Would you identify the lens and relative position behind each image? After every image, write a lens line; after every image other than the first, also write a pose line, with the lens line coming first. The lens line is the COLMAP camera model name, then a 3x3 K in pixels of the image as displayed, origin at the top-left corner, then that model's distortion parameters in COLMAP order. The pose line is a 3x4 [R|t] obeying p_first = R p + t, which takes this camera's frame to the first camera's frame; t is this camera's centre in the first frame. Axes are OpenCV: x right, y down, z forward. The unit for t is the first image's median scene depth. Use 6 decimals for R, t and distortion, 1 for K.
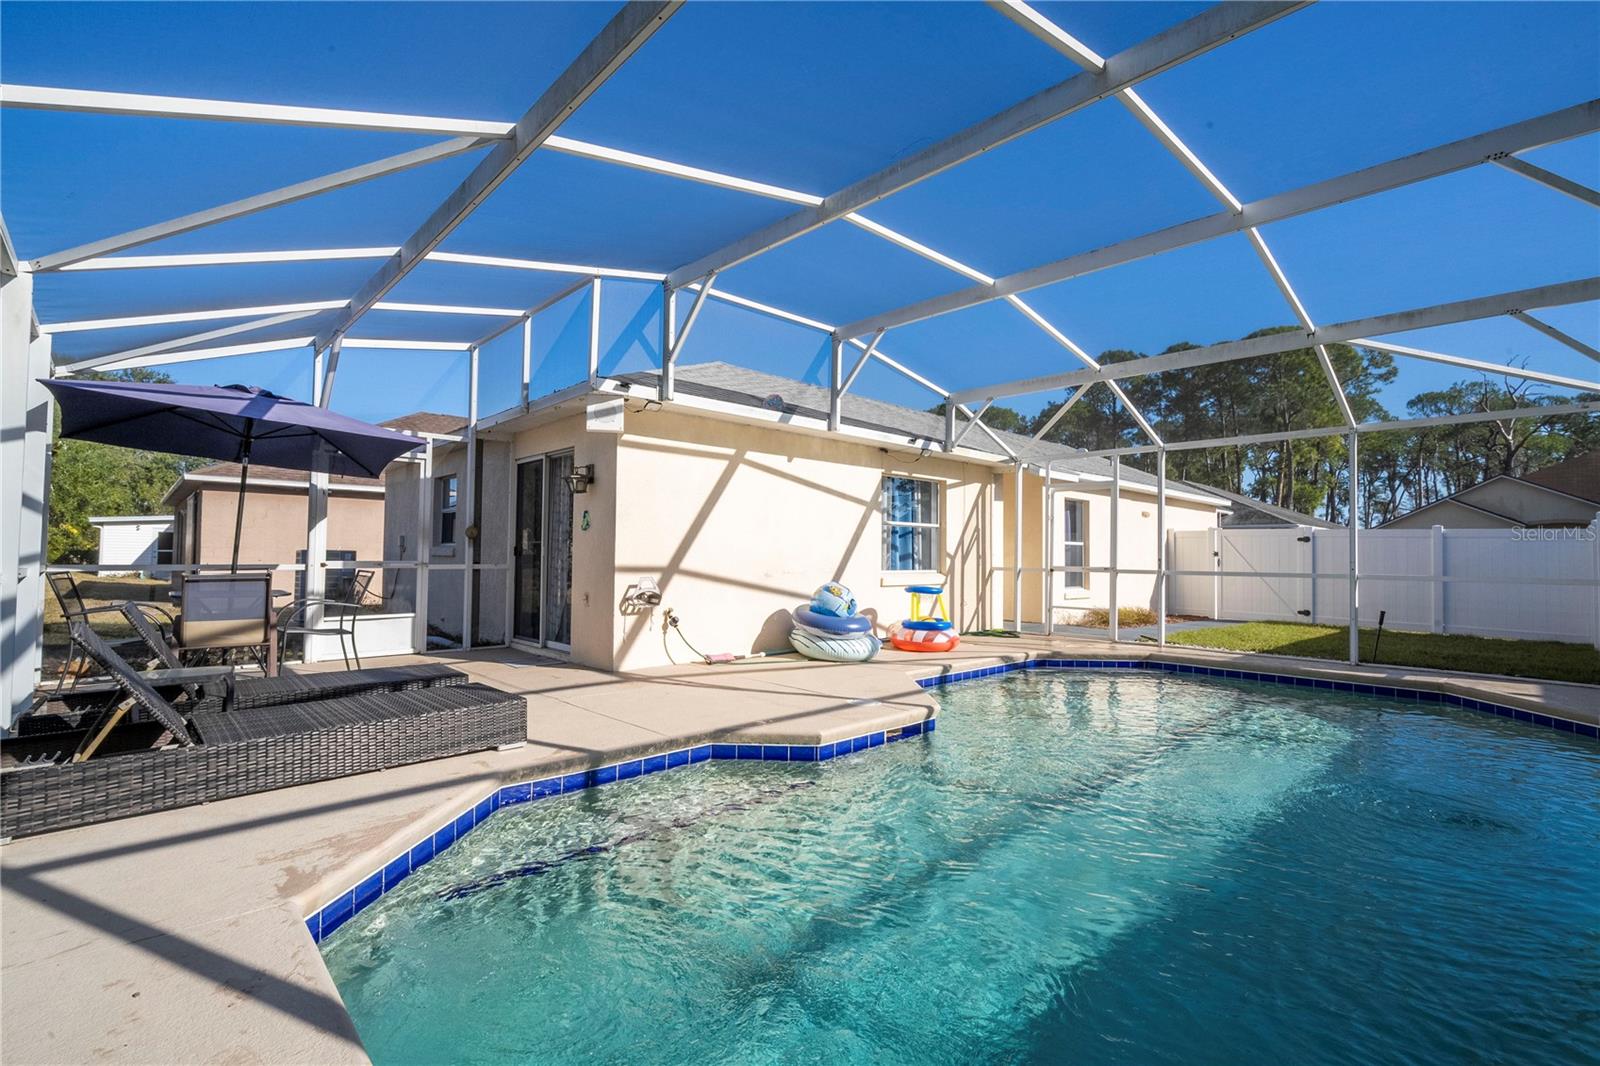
lens RADIAL K [[735.0, 0, 804.6], [0, 735.0, 519.7], [0, 0, 1]] dist [-0.002647, 0.000001]
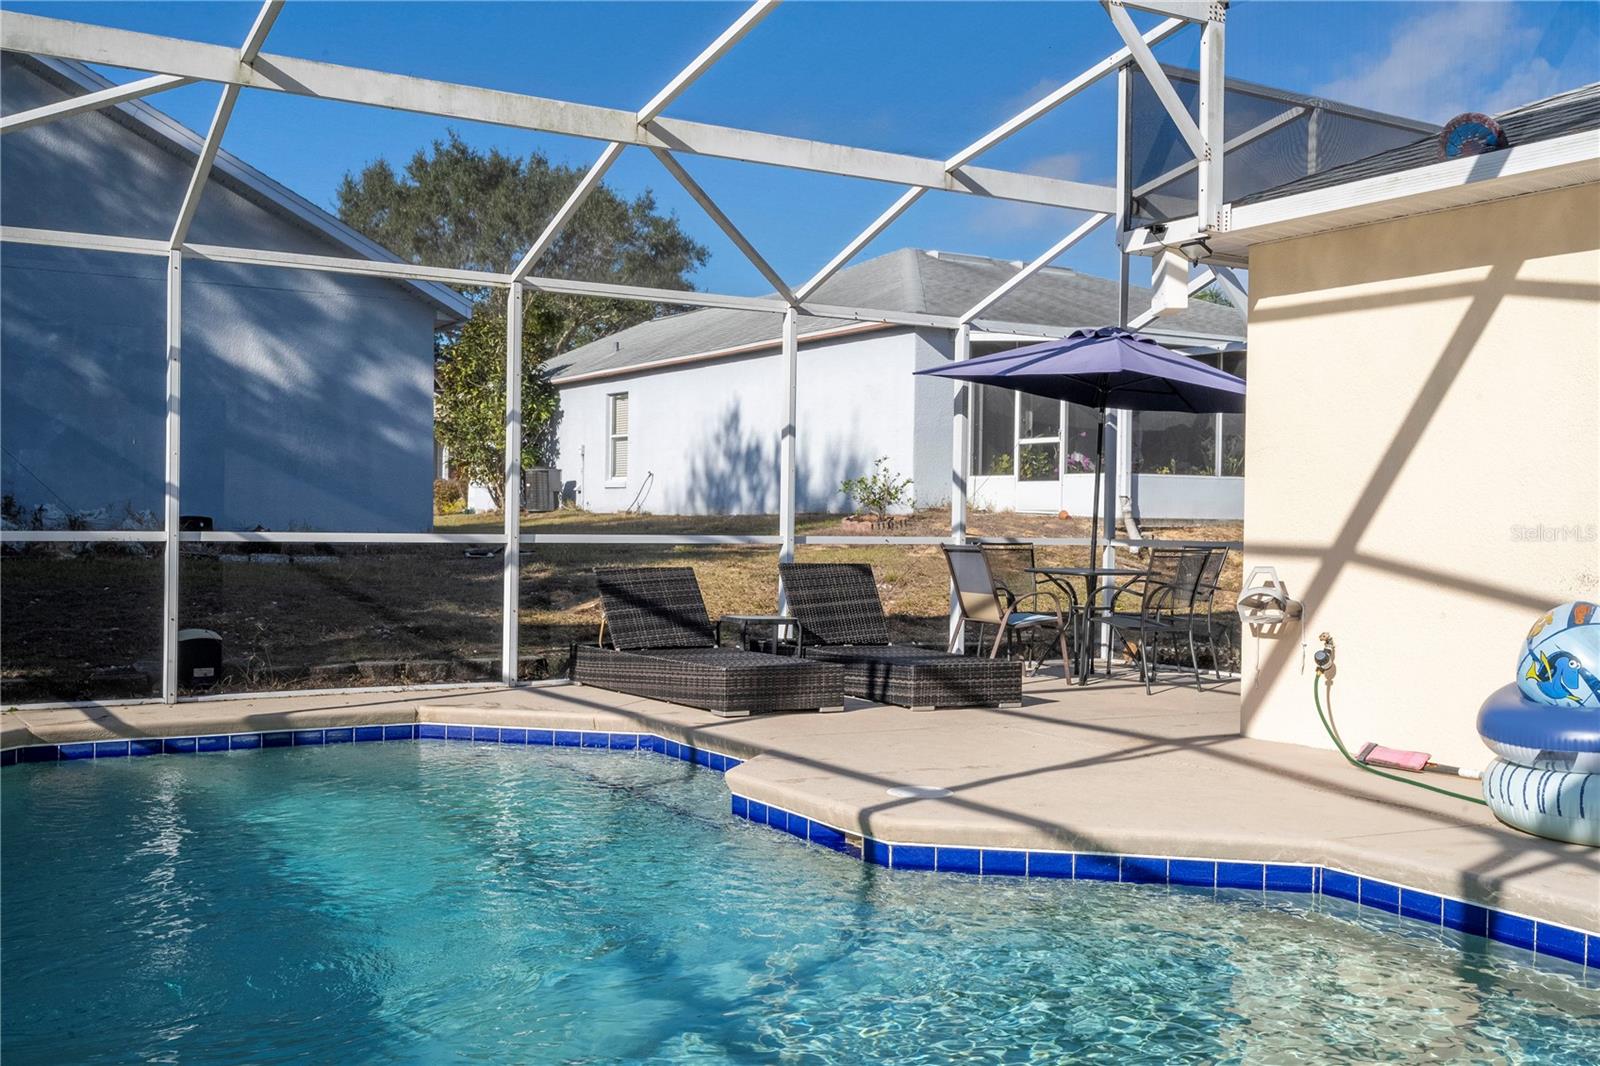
lens RADIAL K [[1558.6, 0, 800.0], [0, 1558.6, 533.0], [0, 0, 1]] dist [0.015373, -0.021453]
pose [[-0.218872, -0.001259, -0.975753, 0.837736], [0.035229, 0.999337, -0.009192, 0.047328], [0.975117, -0.036387, -0.218682, 0.814685]]
